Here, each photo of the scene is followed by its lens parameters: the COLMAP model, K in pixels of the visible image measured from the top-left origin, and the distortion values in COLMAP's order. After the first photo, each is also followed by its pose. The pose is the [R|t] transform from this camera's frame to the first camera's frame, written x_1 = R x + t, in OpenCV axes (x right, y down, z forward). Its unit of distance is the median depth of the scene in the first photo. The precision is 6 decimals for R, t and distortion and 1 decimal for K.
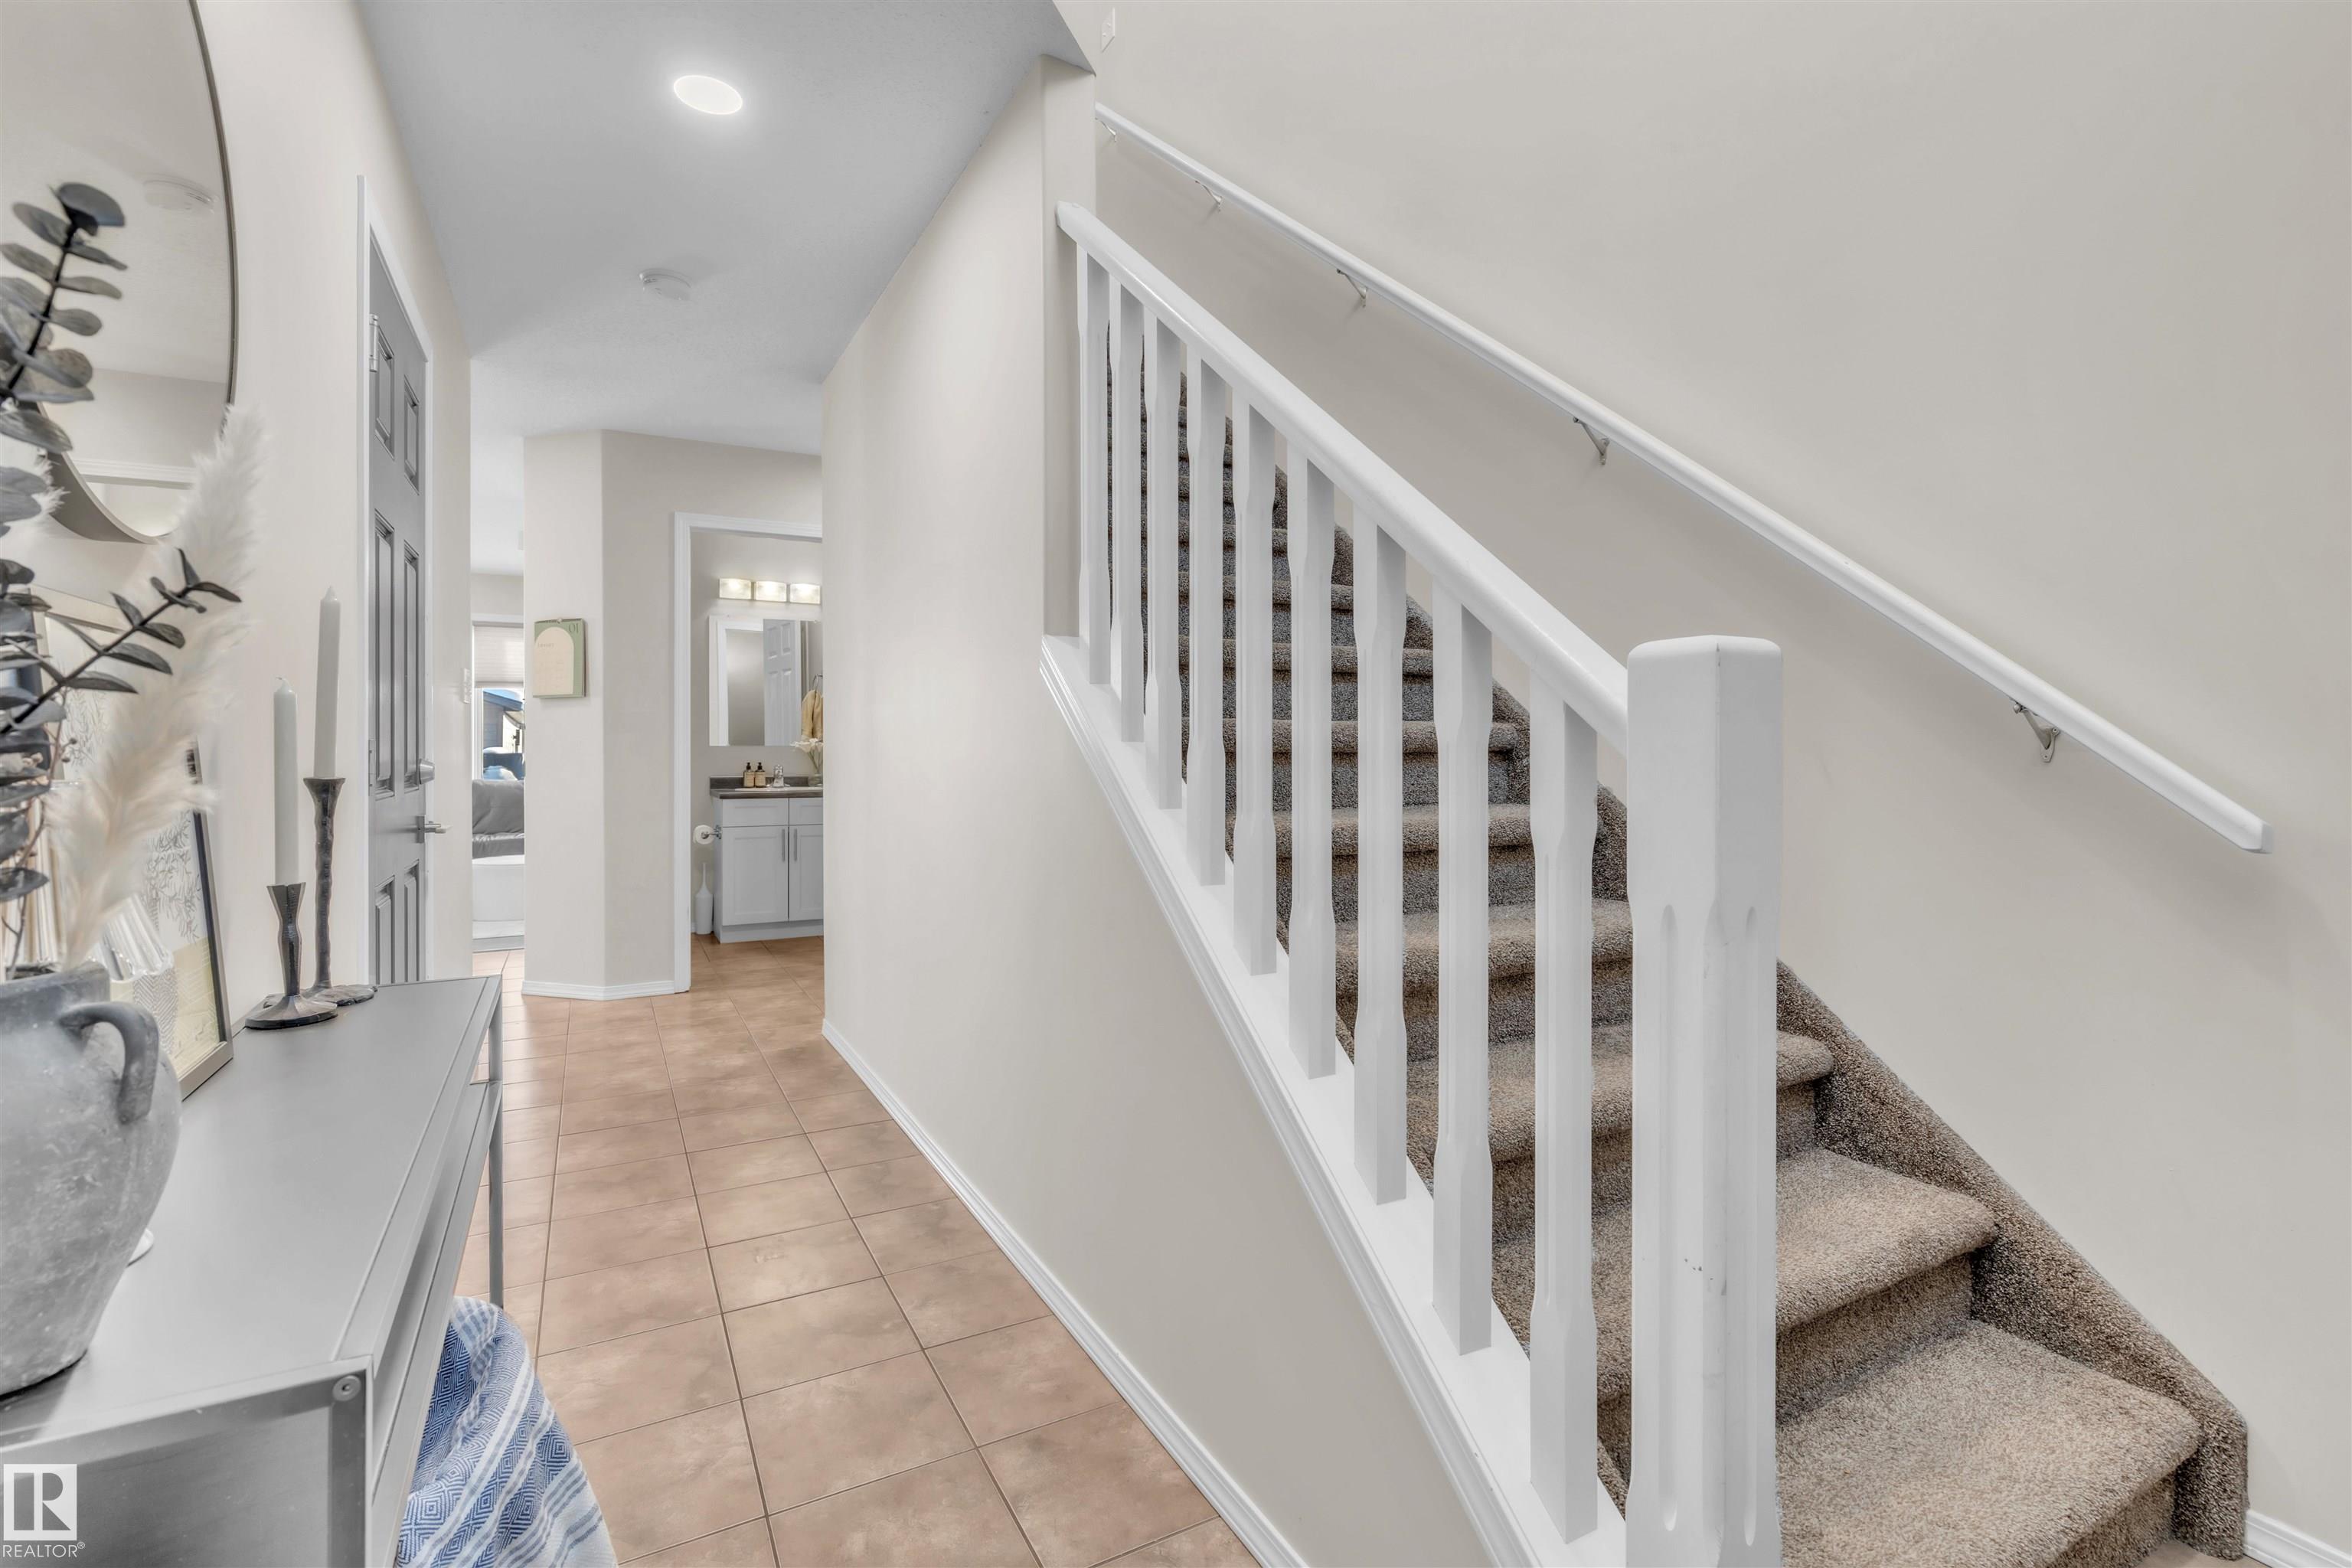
lens RADIAL K [[1072.3, 0, 1176.7], [0, 1072.3, 764.8], [0, 0, 1]] dist [-0.003326, 0.000514]
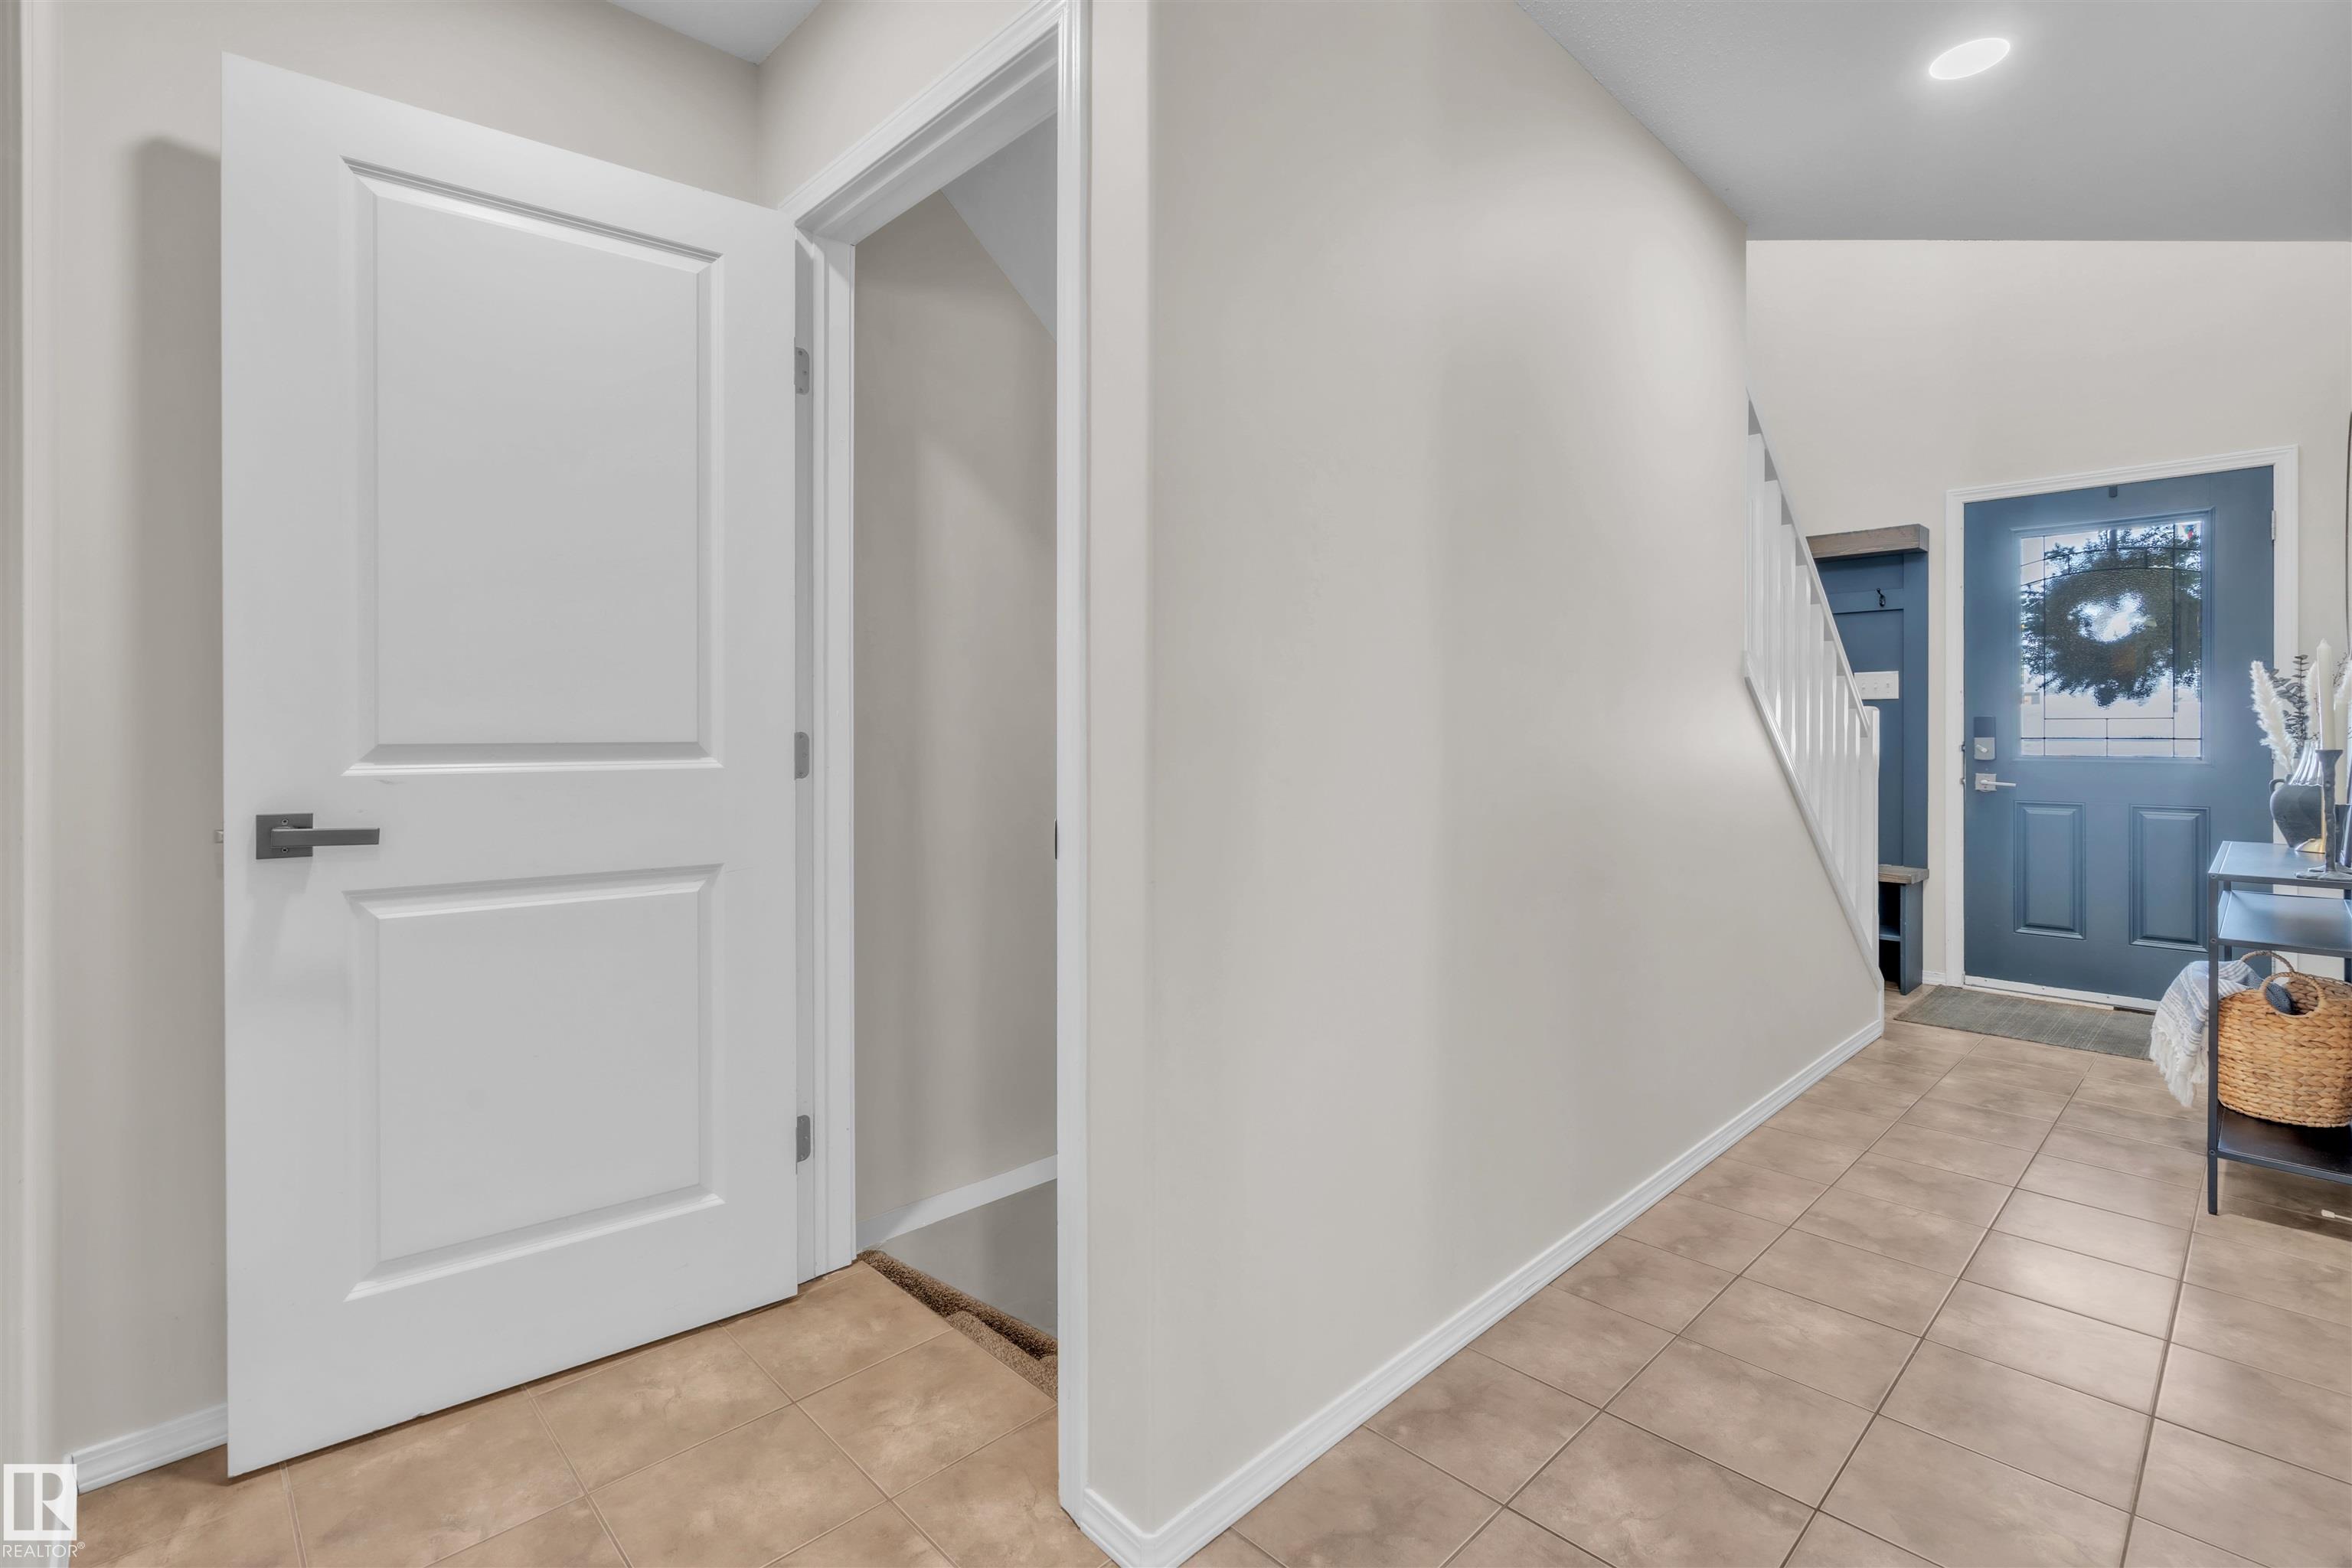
lens RADIAL K [[1072.3, 0, 1176.2], [0, 1072.3, 726.5], [0, 0, 1]] dist [-0.003326, 0.000514]
pose [[-0.264083, -0.003061, 0.964495, -1.020139], [0.008849, 0.999945, 0.005596, -0.031444], [-0.964459, 0.010013, -0.264041, 1.678952]]
